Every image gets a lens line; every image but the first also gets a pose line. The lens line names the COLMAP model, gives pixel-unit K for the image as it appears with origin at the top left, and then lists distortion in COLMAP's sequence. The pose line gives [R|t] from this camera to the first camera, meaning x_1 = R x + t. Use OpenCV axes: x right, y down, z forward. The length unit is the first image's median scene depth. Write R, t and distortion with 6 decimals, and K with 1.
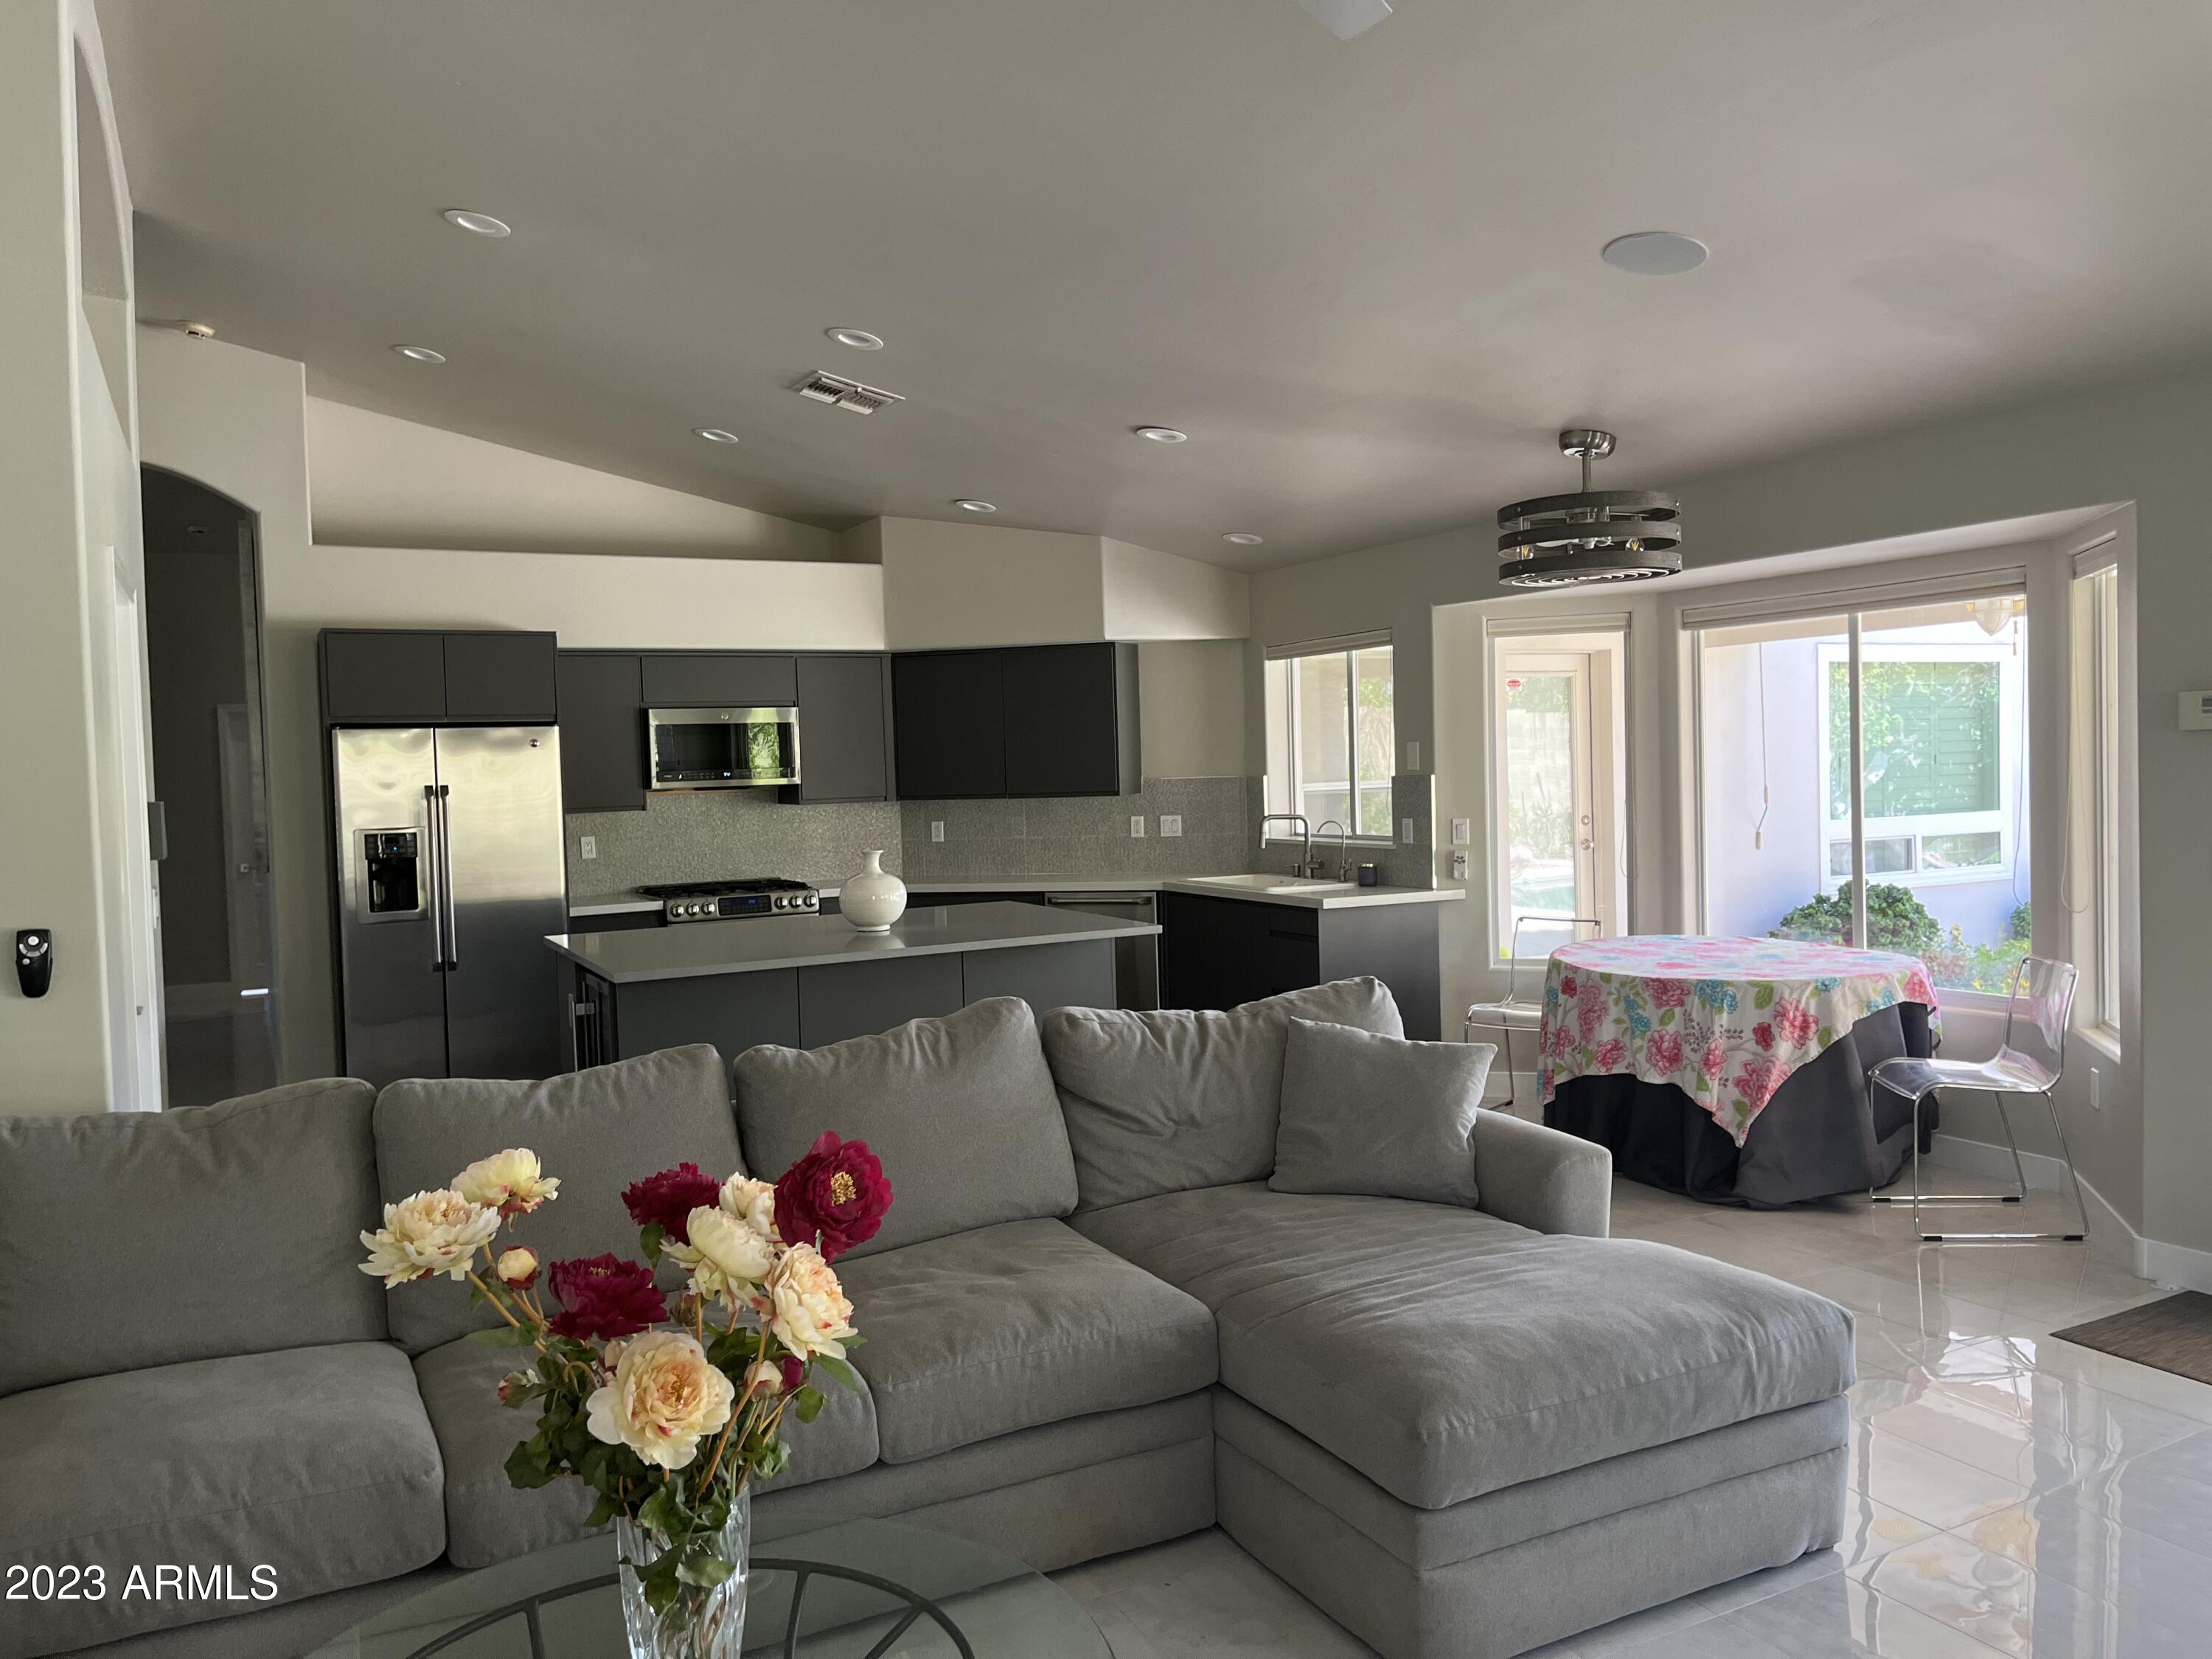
lens RADIAL K [[1675.0, 0, 1106.0], [0, 1675.0, 829.5], [0, 0, 1]] dist [0.037780, -0.001829]
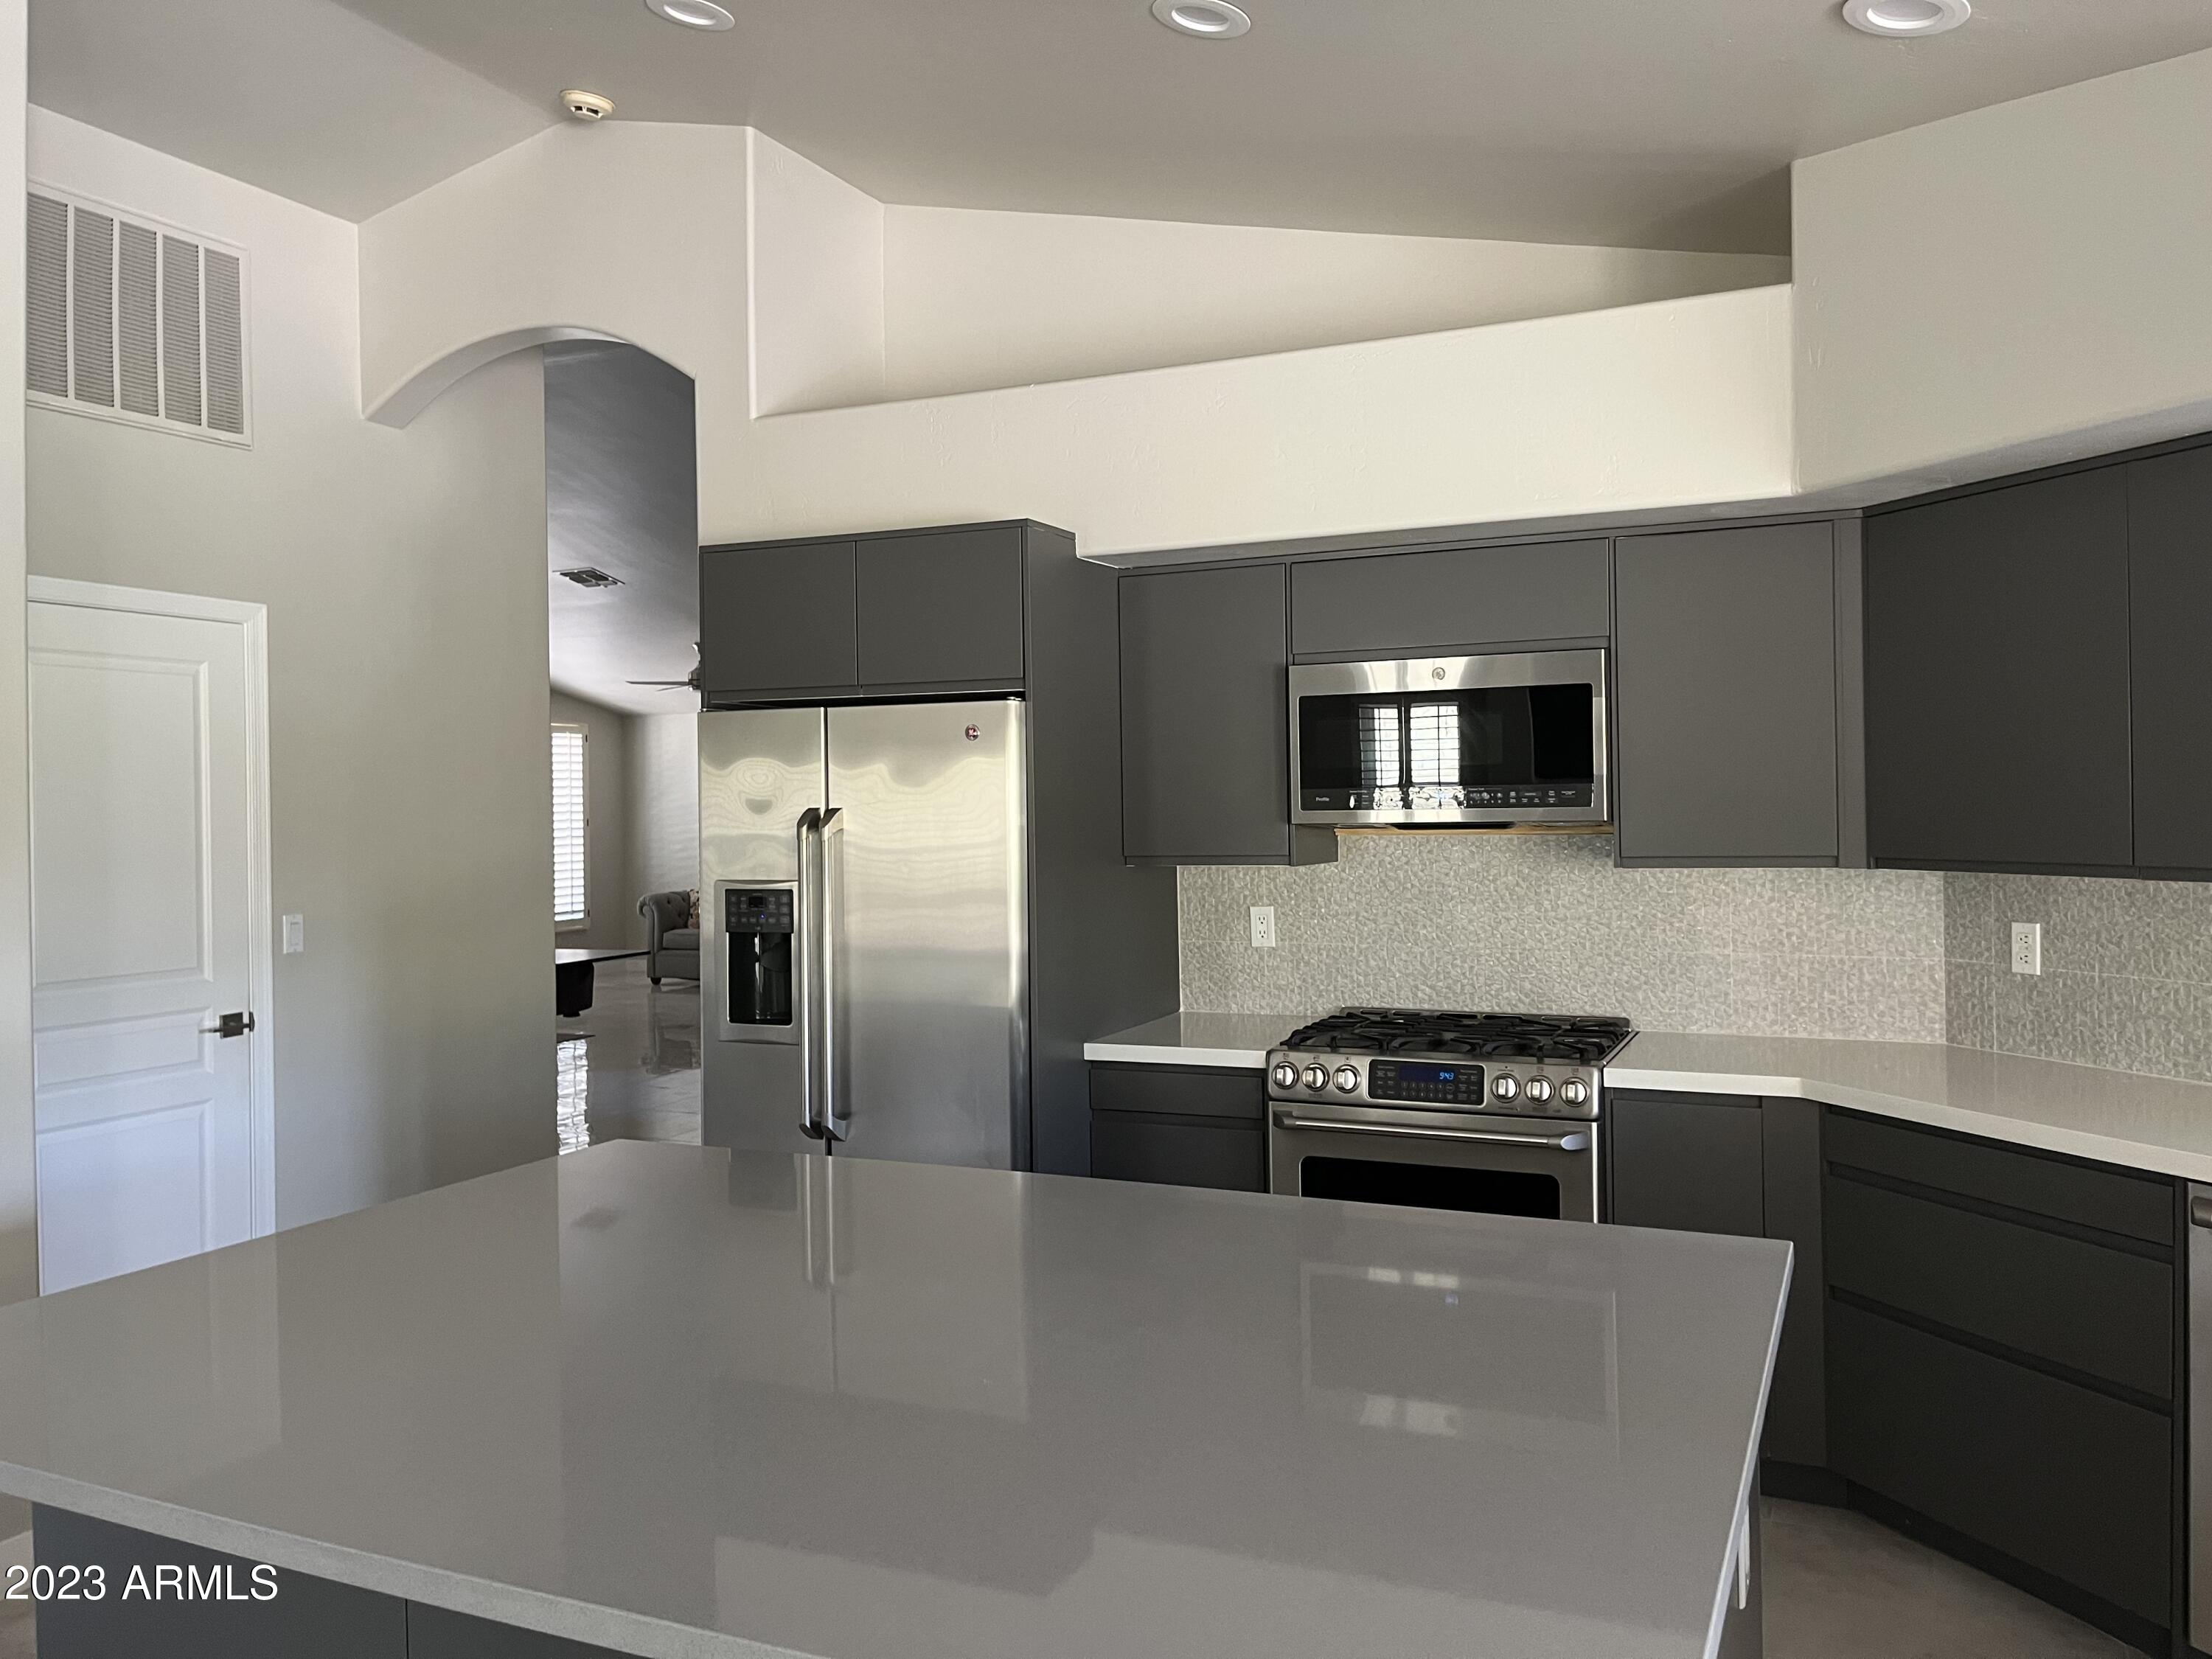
lens RADIAL K [[1675.0, 0, 1106.0], [0, 1675.0, 829.5], [0, 0, 1]] dist [0.037780, -0.001829]
pose [[0.610318, 0.032162, -0.791504, 0.102367], [-0.040304, 0.999142, 0.009521, -0.026445], [0.791131, 0.026089, 0.611090, 0.683359]]
